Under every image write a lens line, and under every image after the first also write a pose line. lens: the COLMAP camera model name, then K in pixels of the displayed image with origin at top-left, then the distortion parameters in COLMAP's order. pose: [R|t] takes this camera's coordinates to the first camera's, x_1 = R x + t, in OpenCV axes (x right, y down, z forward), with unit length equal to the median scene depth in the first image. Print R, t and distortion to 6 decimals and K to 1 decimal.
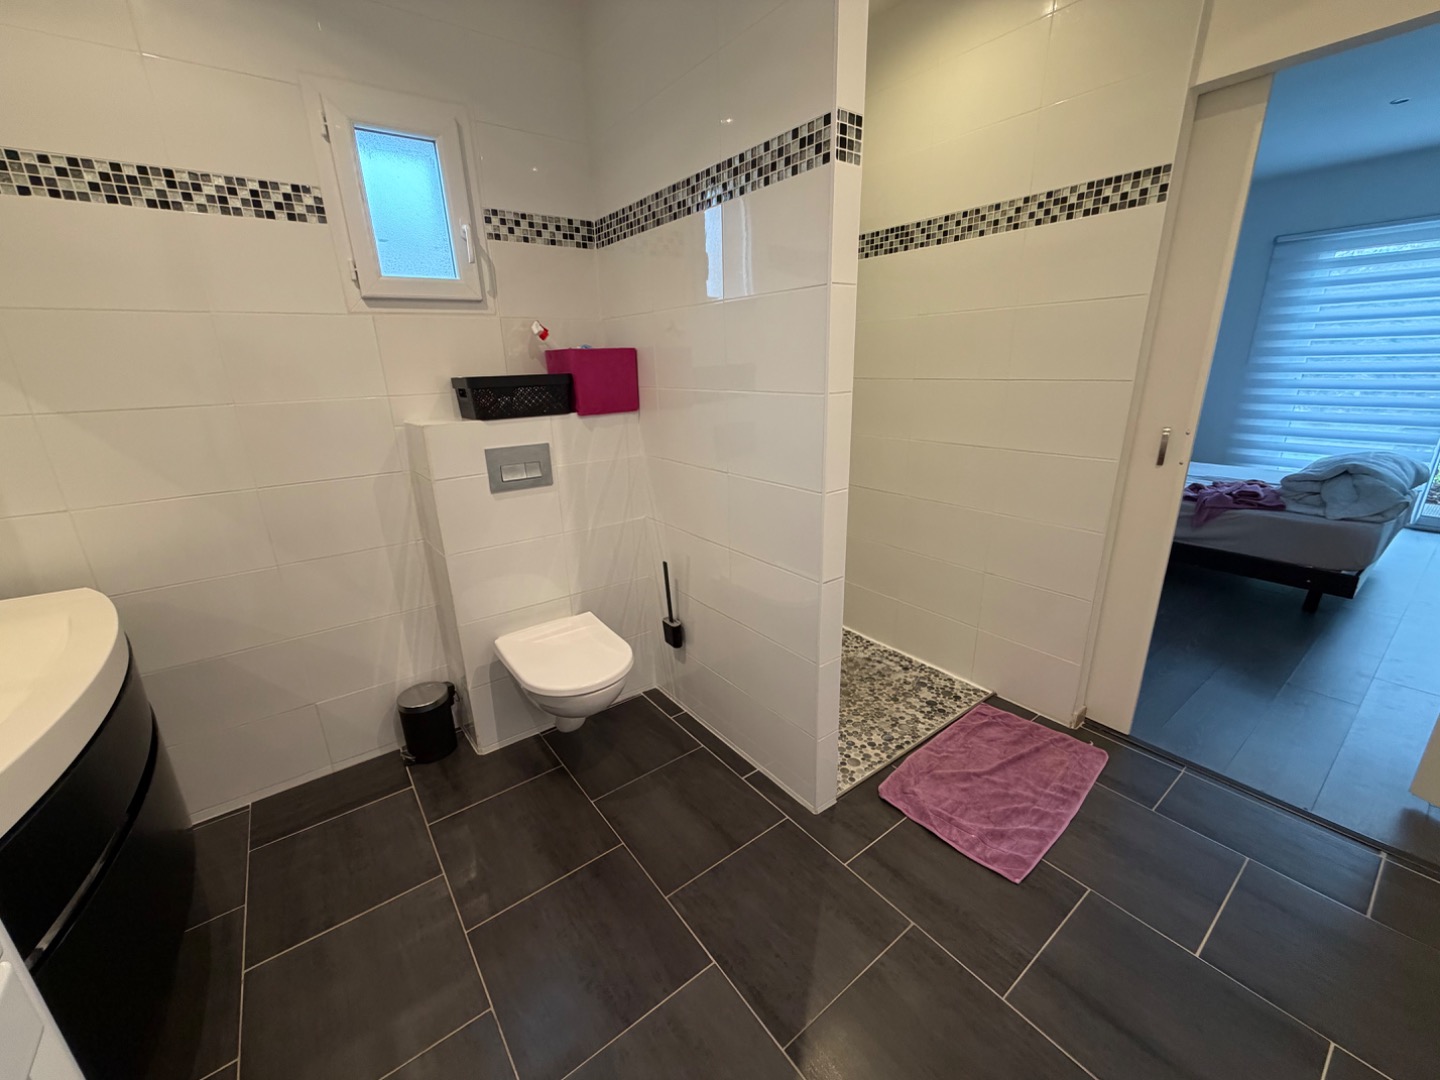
lens RADIAL K [[579.0, 0, 719.4], [0, 579.0, 528.7], [0, 0, 1]] dist [0.000370, 0.000015]
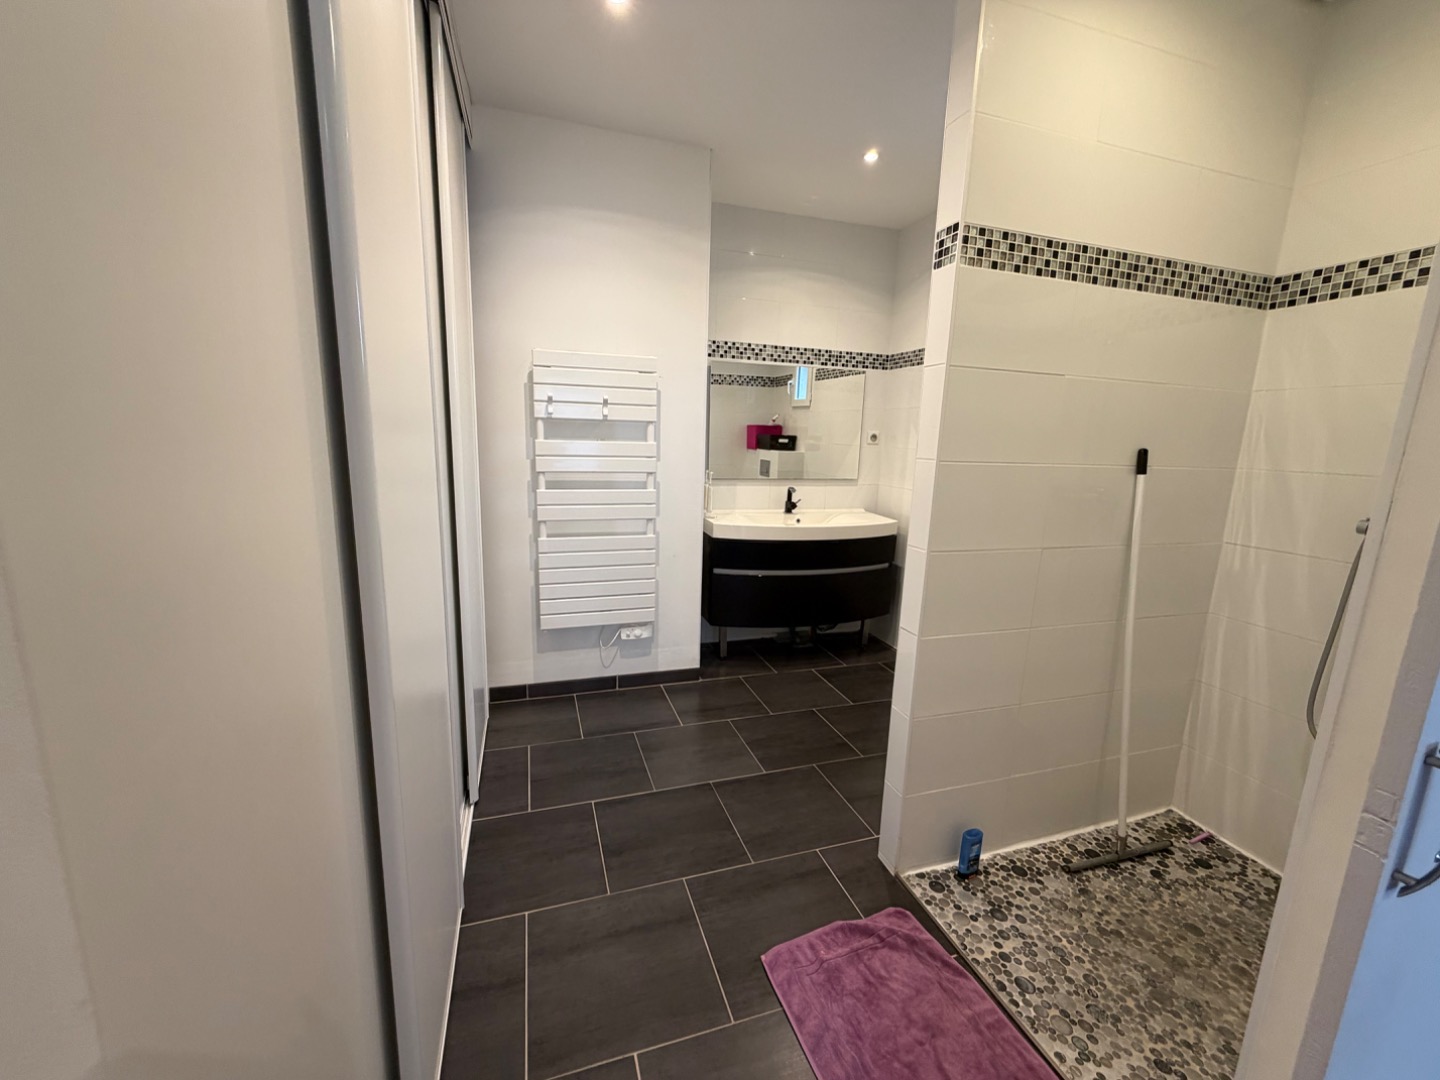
lens RADIAL K [[579.0, 0, 719.4], [0, 579.0, 528.7], [0, 0, 1]] dist [0.000370, 0.000015]
pose [[-0.329826, 0.168287, -0.928921, 1.535684], [-0.284957, 0.920339, 0.267910, -0.337940], [0.900008, 0.353066, -0.255597, 1.084660]]
